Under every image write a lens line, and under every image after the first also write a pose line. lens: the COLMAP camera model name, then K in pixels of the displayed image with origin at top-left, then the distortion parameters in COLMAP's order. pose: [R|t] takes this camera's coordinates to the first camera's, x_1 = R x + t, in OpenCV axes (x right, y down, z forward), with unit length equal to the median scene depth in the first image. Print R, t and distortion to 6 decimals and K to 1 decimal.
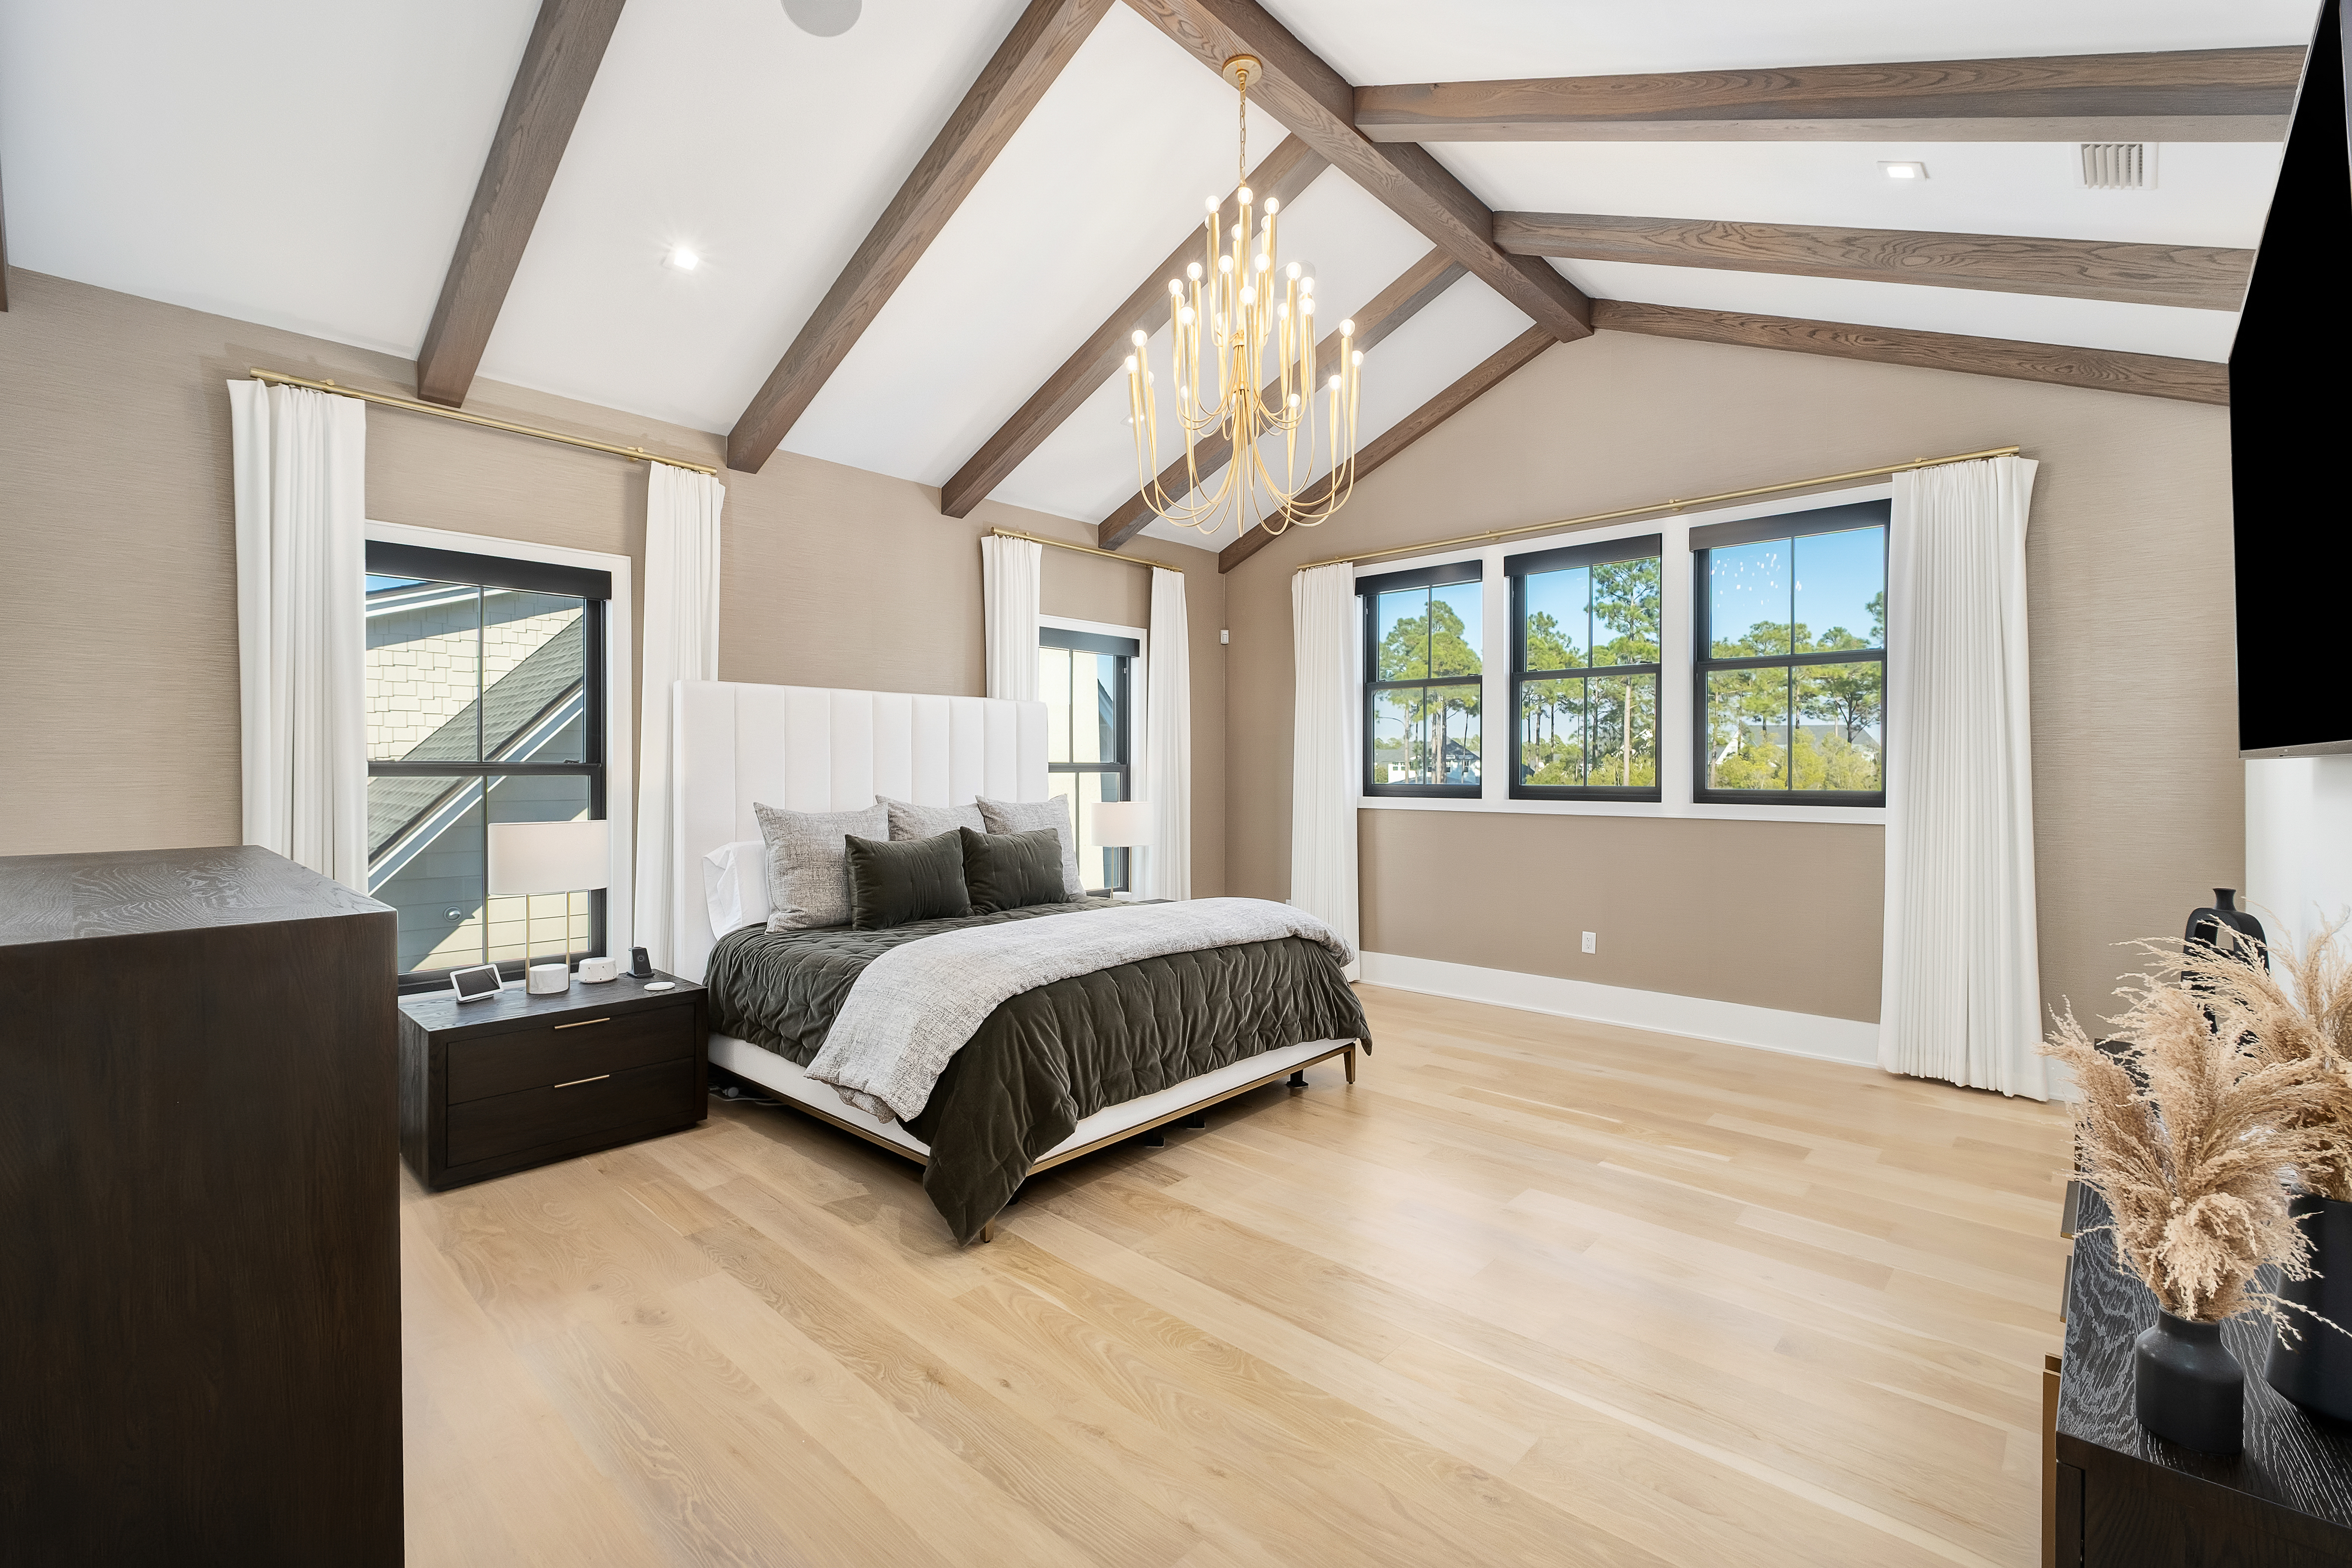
lens RADIAL K [[1026.5, 0, 1193.6], [0, 1026.5, 772.1], [0, 0, 1]] dist [0.008913, -0.000077]
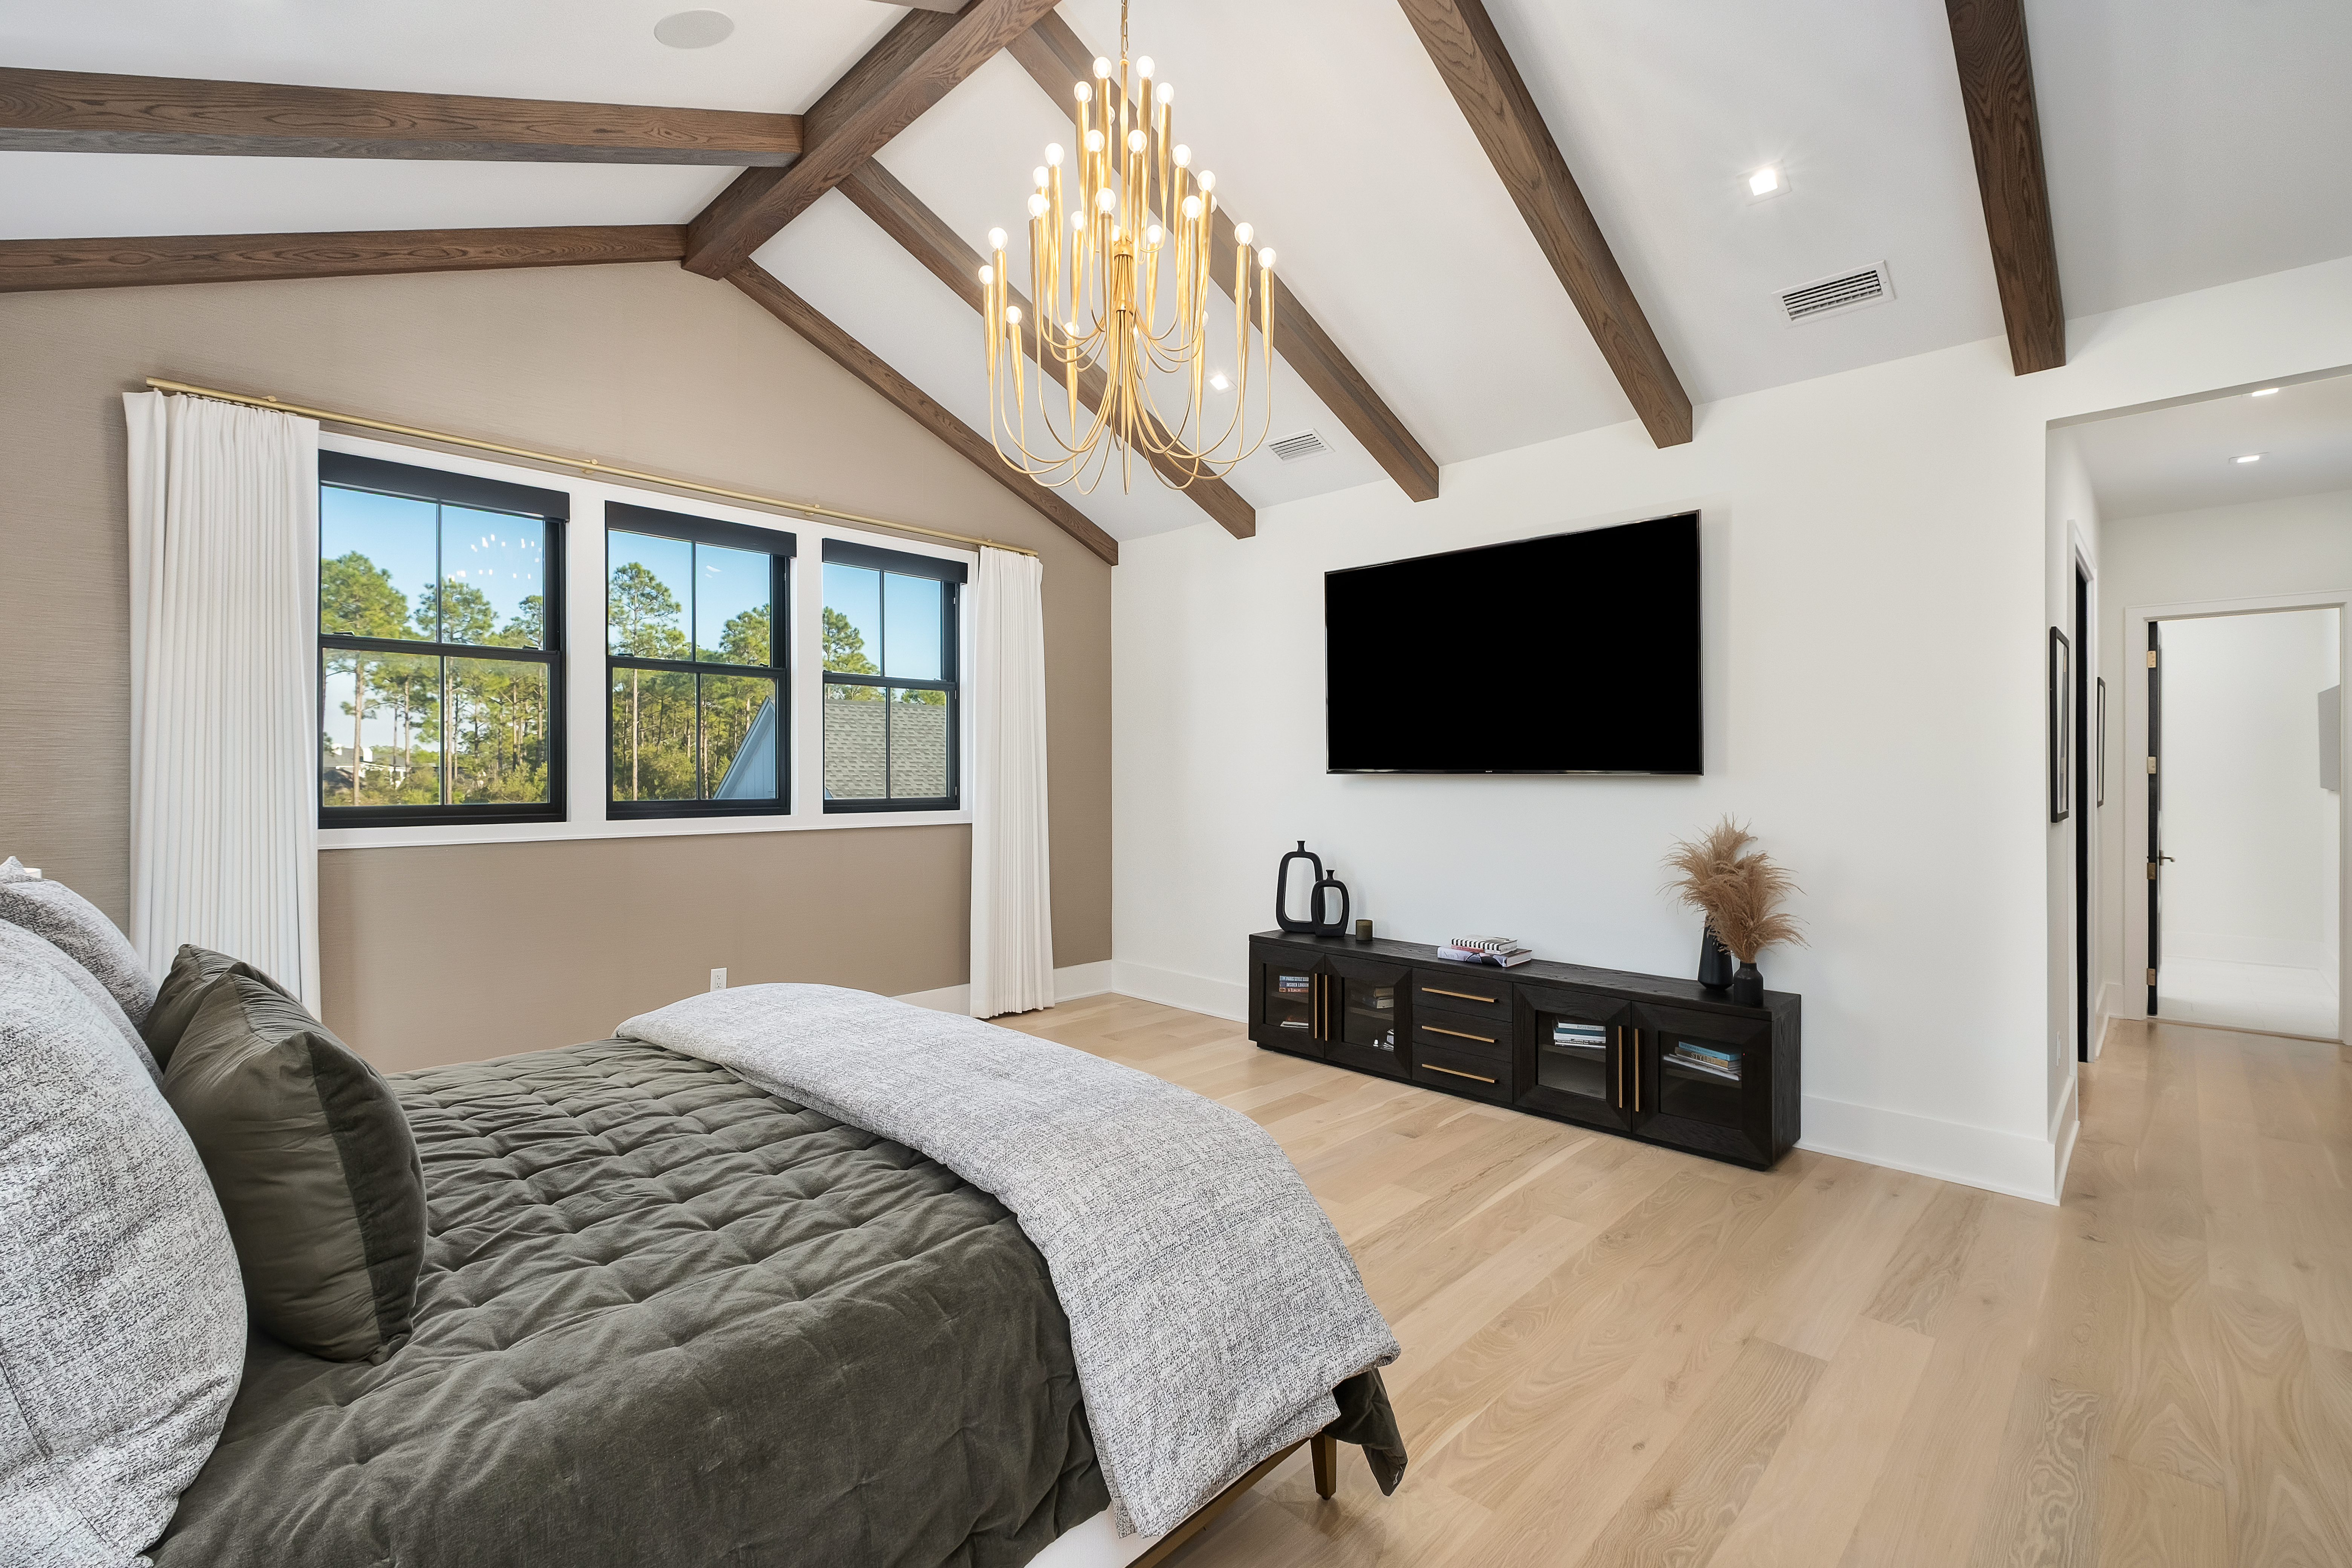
lens RADIAL K [[1026.5, 0, 1193.6], [0, 1026.5, 772.1], [0, 0, 1]] dist [0.008913, -0.000077]
pose [[0.028602, -0.002782, 0.999587, -0.506095], [0.002065, 0.999994, 0.002724, -0.012173], [-0.999589, 0.001986, 0.028607, 0.613498]]
